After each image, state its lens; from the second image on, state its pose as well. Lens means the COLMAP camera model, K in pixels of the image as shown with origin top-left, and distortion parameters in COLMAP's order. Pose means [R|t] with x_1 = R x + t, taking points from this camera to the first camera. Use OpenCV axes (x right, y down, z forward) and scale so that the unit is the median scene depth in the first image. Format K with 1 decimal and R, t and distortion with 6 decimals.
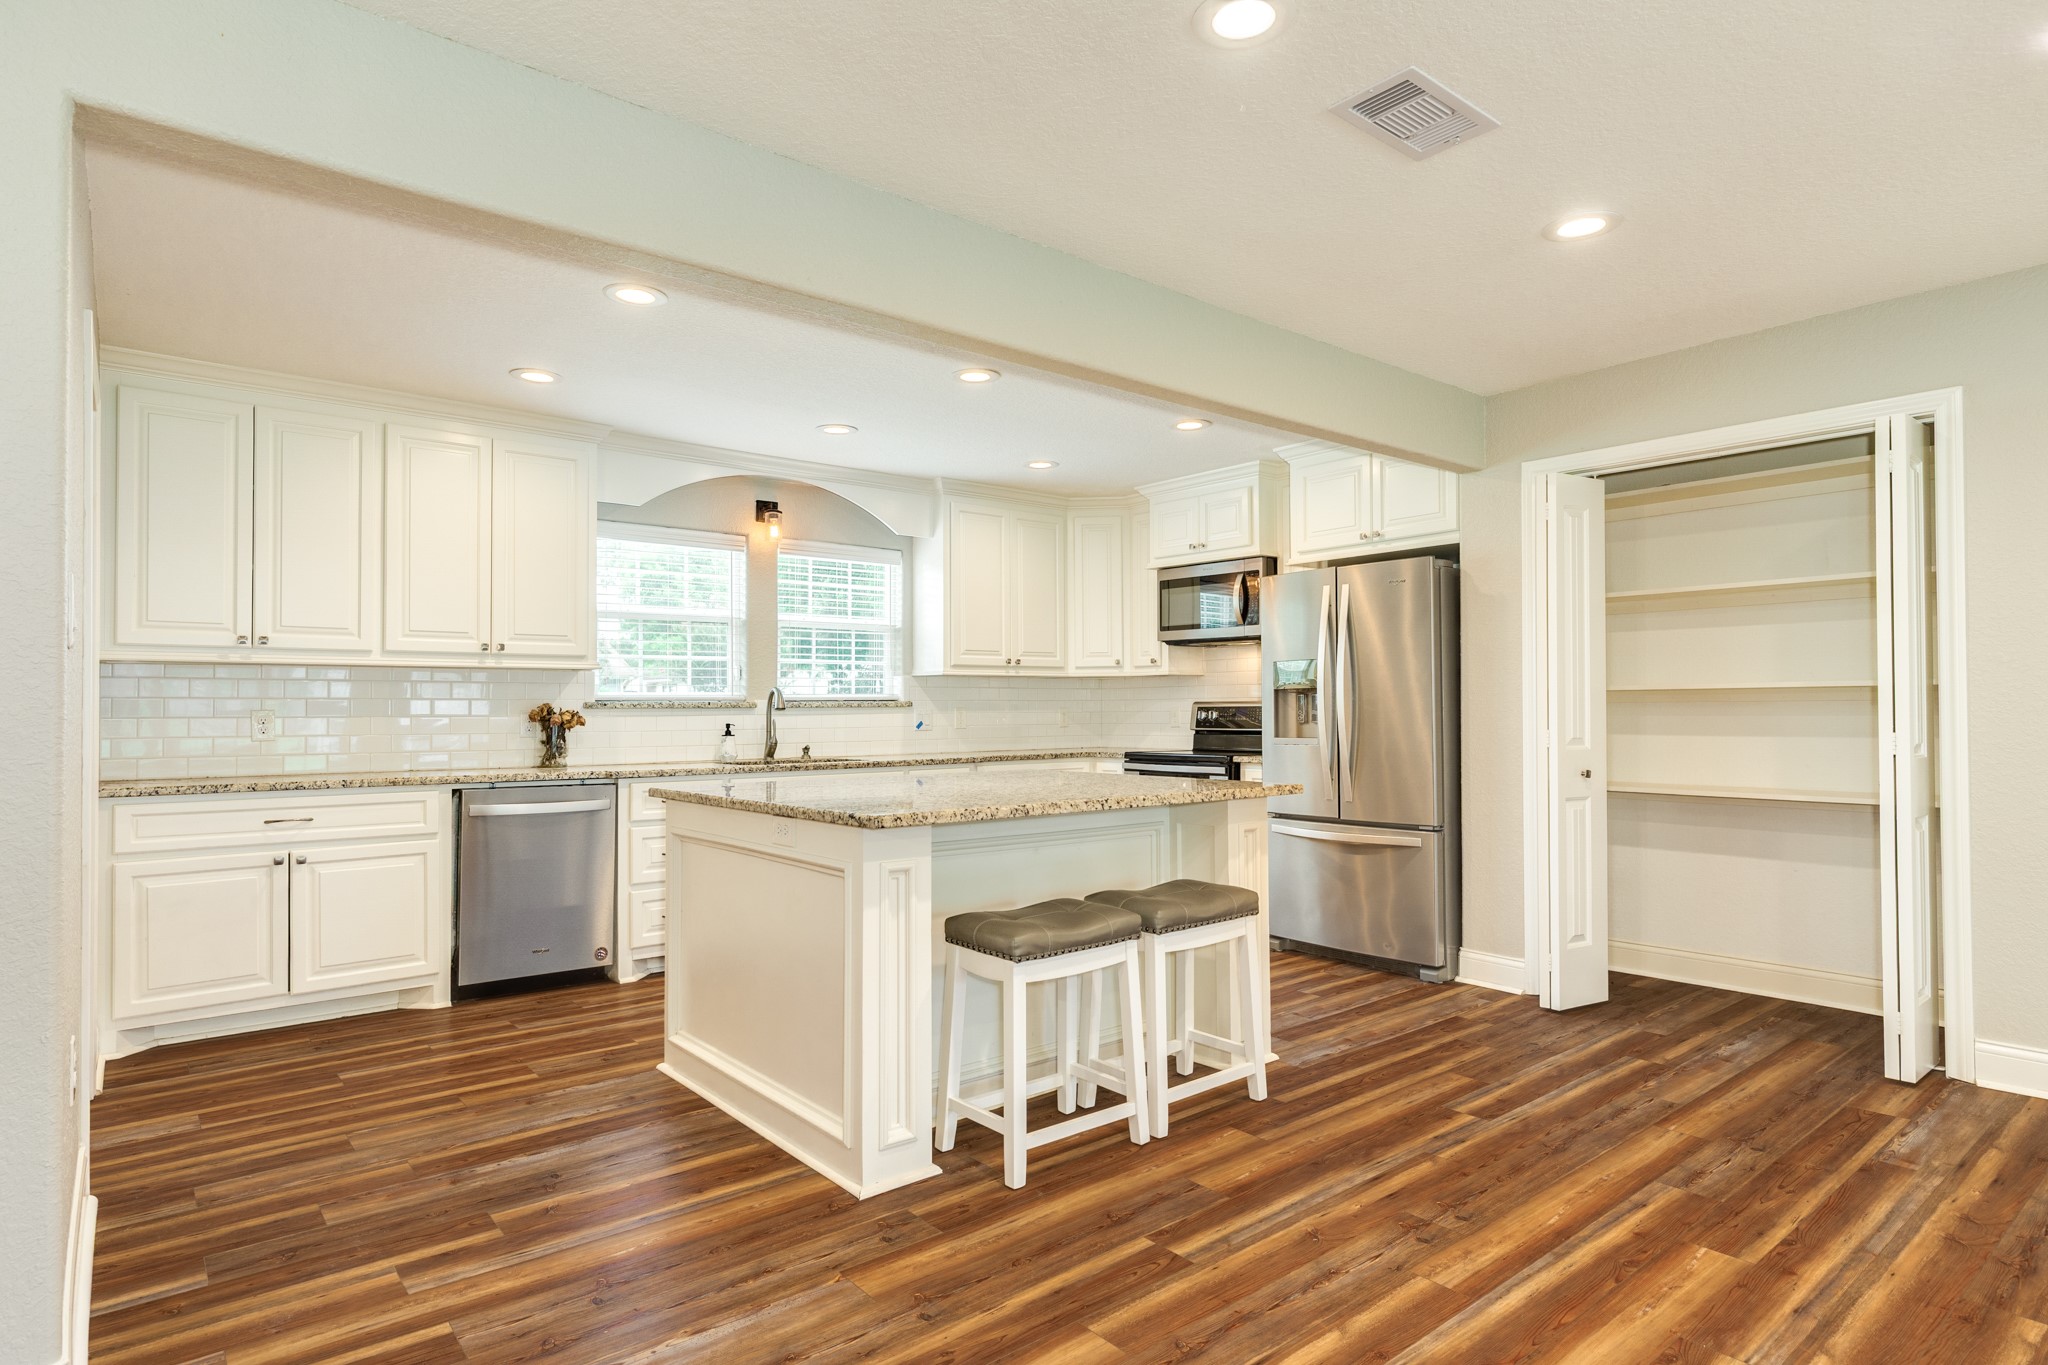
lens RADIAL K [[1106.3, 0, 1017.3], [0, 1106.3, 688.5], [0, 0, 1]] dist [0.003724, 0.000410]
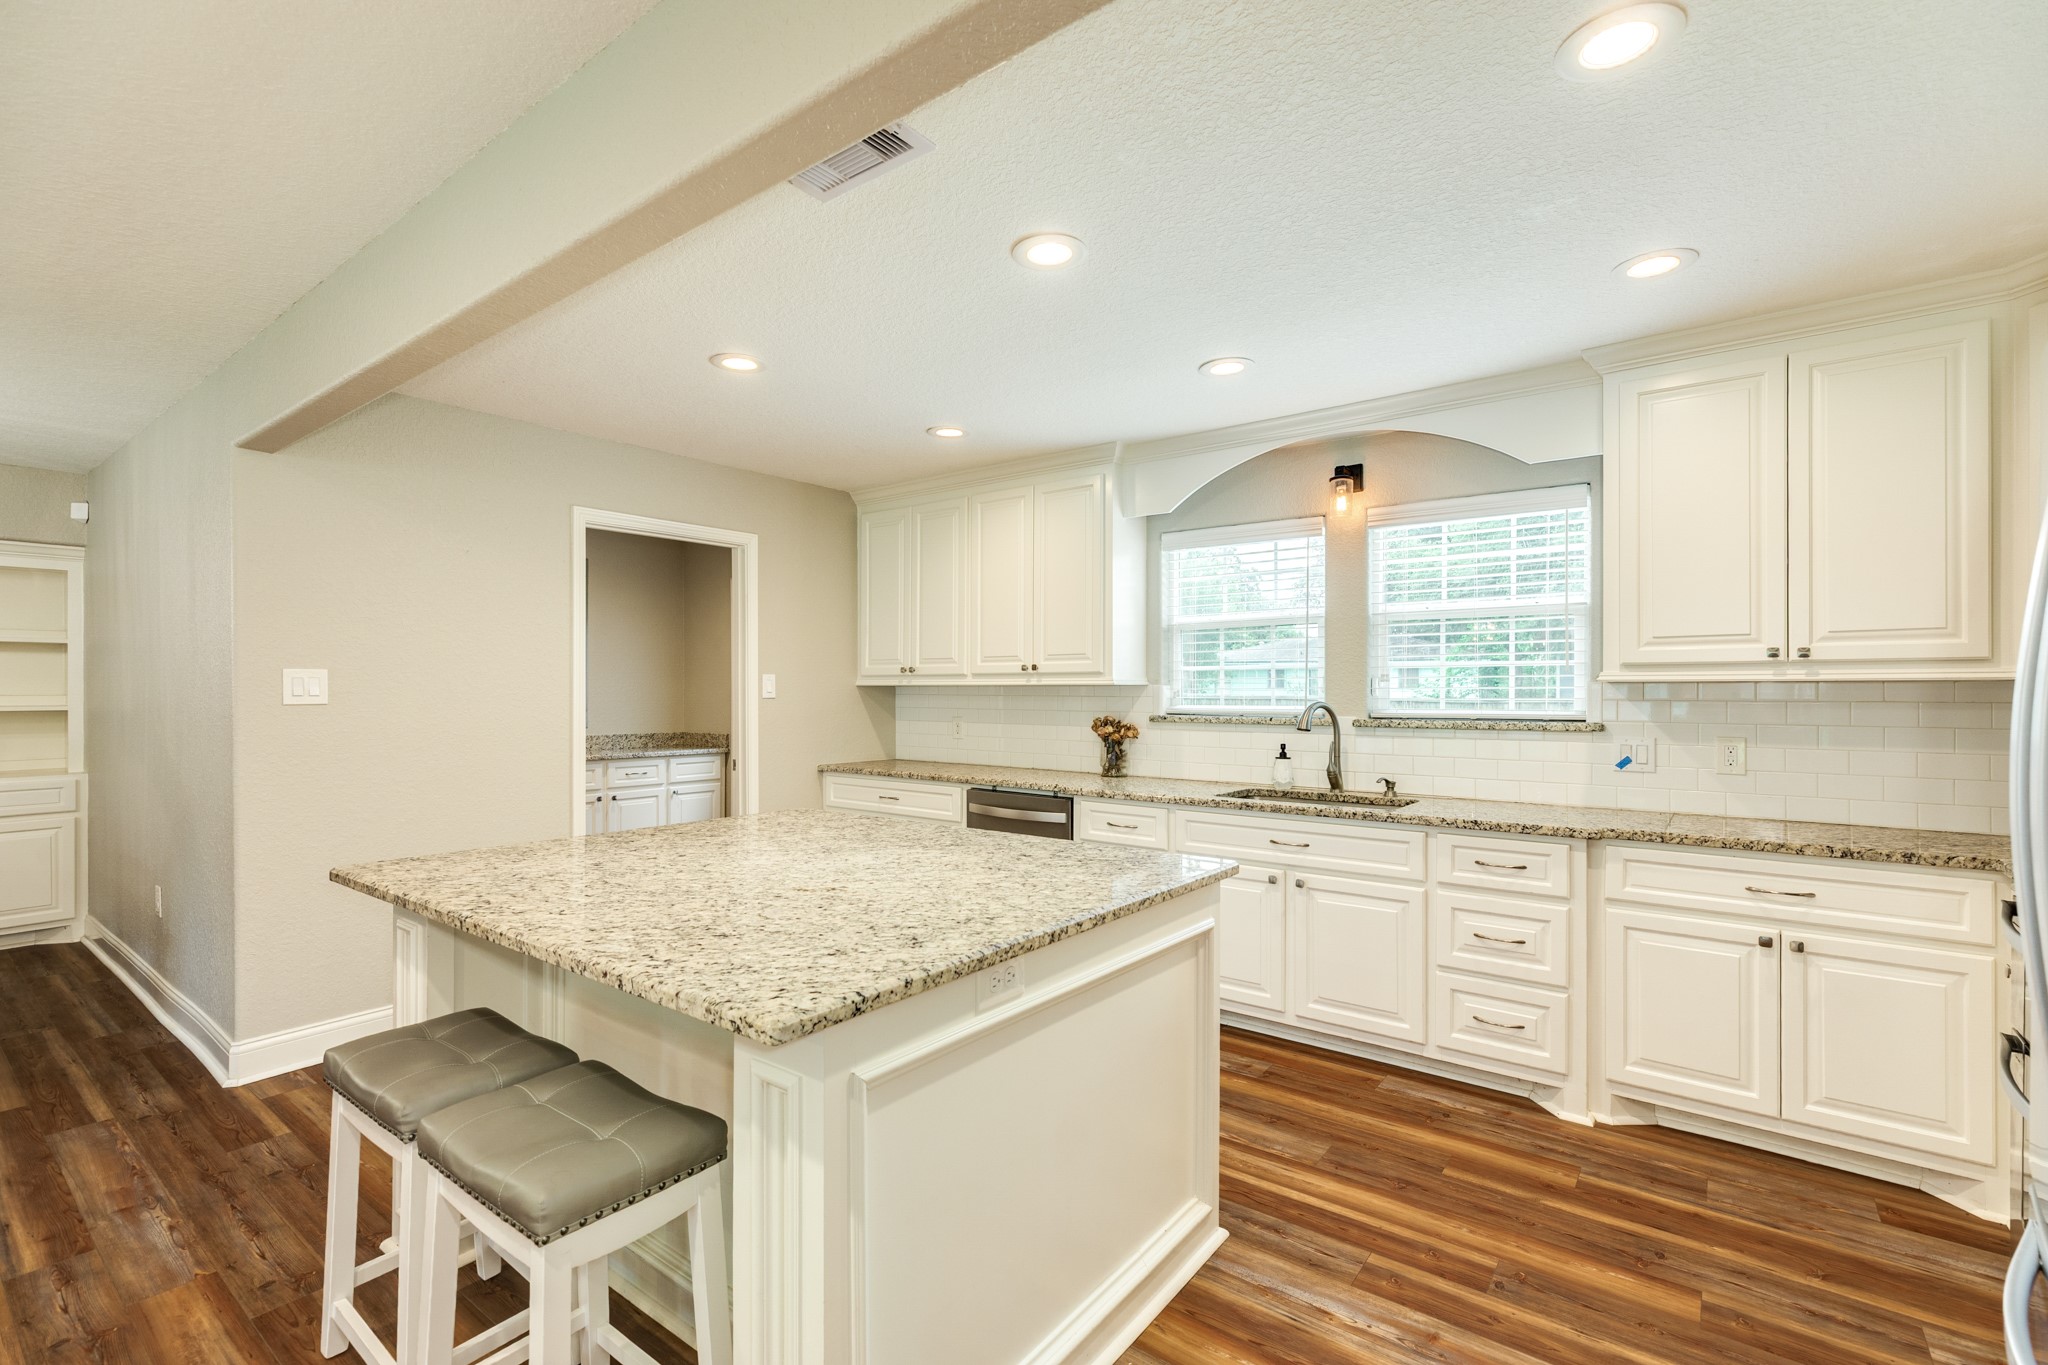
lens RADIAL K [[919.9, 0, 1024.2], [0, 919.9, 689.6], [0, 0, 1]] dist [0.006527, -0.000538]
pose [[0.231313, 0.005407, -0.972864, 0.405686], [0.016201, 0.999824, 0.009408, -0.021049], [0.972745, -0.017938, 0.231184, 0.697411]]
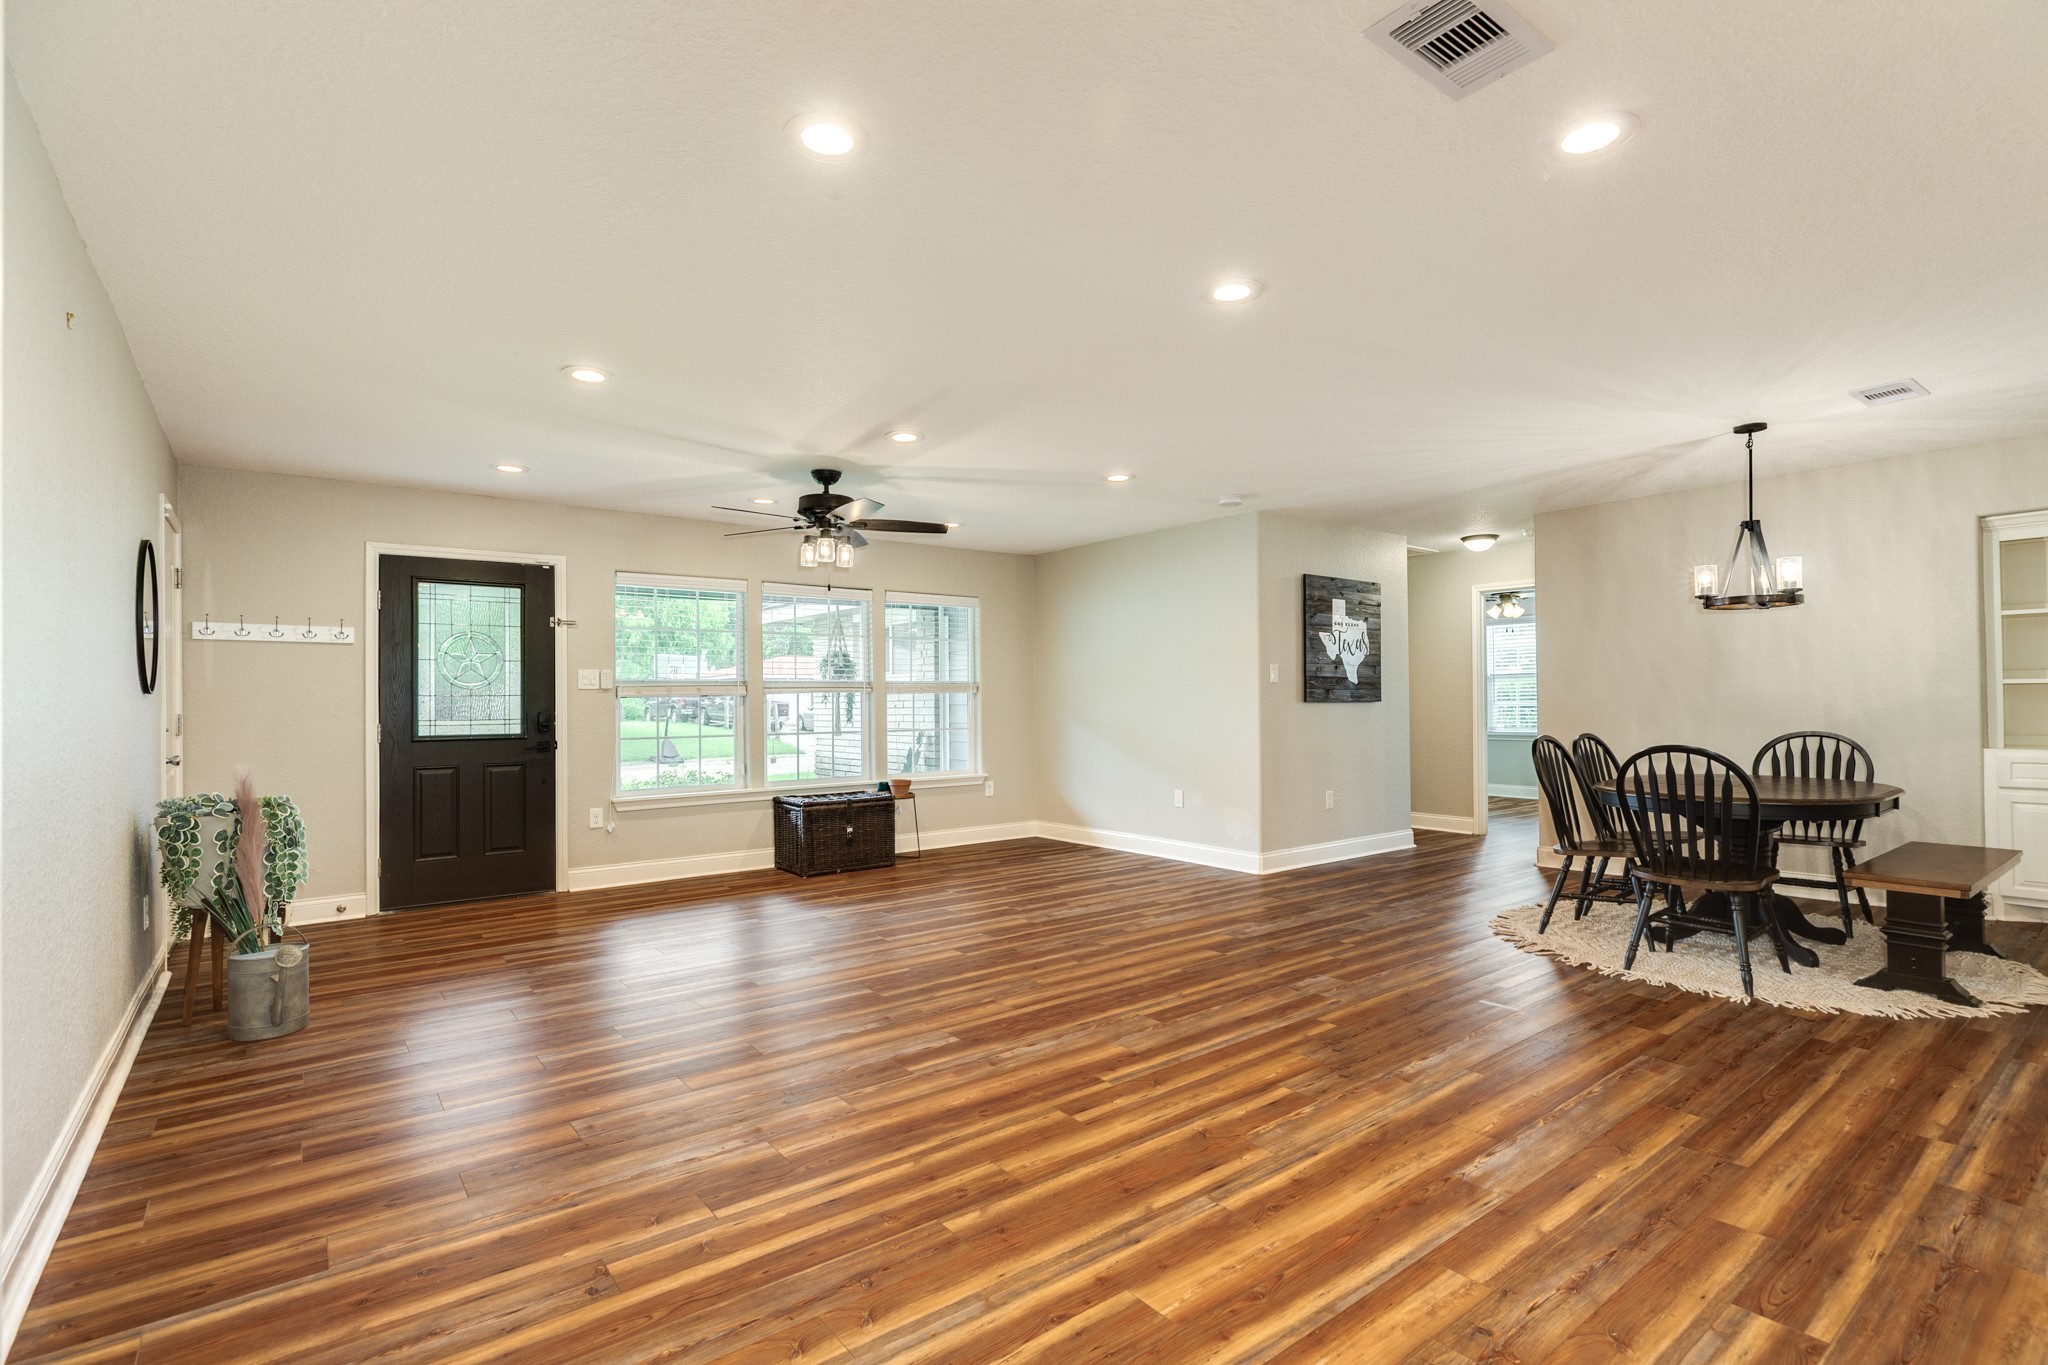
lens RADIAL K [[953.9, 0, 1024.0], [0, 953.9, 682.5], [0, 0, 1]] dist [-0.001187, 0.000133]
pose [[-0.999715, 0.012711, 0.020213, 0.323006], [0.011956, 0.999243, -0.037032, 0.012260], [-0.020668, -0.036780, -0.999110, 0.812636]]
